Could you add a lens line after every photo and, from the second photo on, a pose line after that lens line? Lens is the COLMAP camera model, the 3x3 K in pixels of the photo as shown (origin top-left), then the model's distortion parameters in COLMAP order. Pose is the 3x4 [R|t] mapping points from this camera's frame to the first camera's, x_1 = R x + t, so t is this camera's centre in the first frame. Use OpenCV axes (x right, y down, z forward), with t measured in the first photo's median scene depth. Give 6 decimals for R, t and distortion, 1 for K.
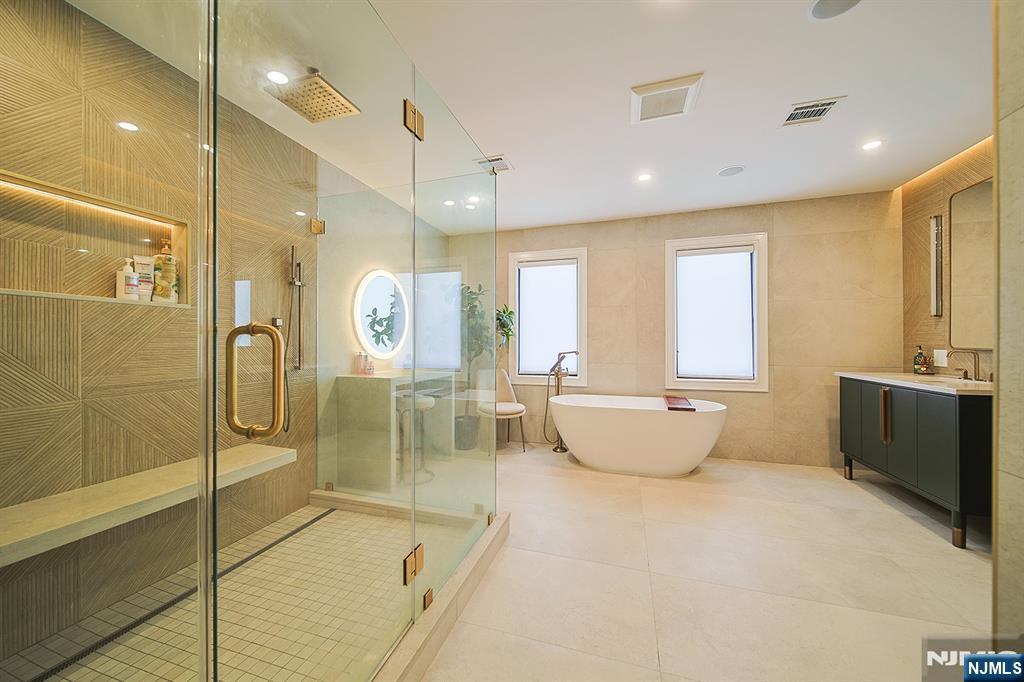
lens RADIAL K [[382.5, 0, 512.0], [0, 382.5, 341.0], [0, 0, 1]] dist [0.000556, 0.000043]
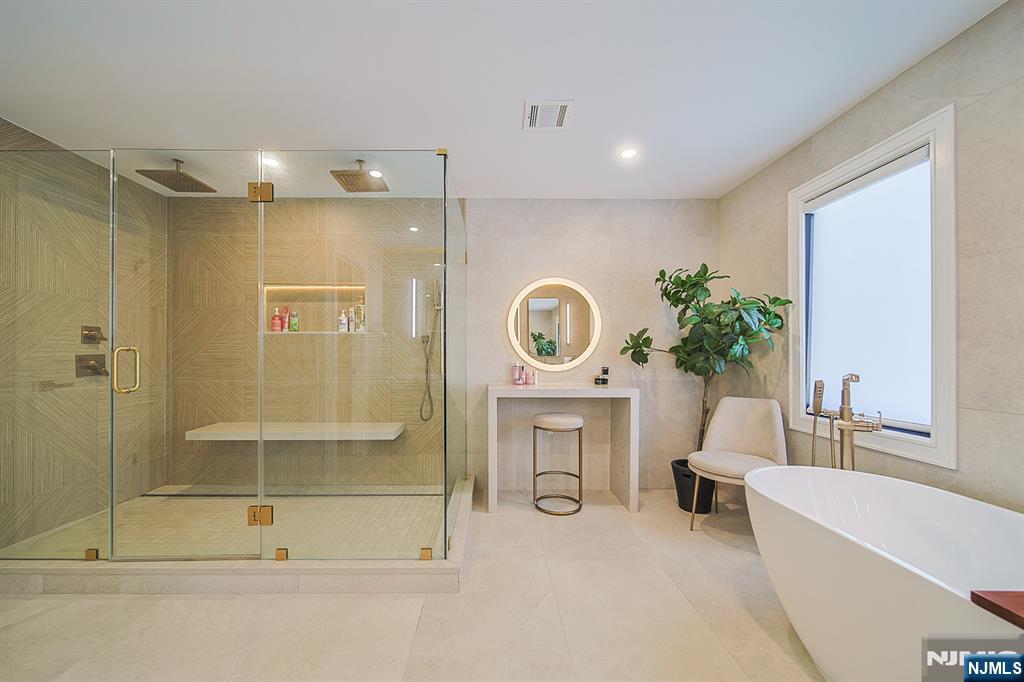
lens RADIAL K [[407.5, 0, 509.3], [0, 407.5, 350.0], [0, 0, 1]] dist [0.000671, -0.000023]
pose [[0.290441, -0.003789, -0.956886, 0.459978], [0.007471, 0.999971, -0.001692, -0.002322], [0.956864, -0.006658, 0.290460, 0.465333]]
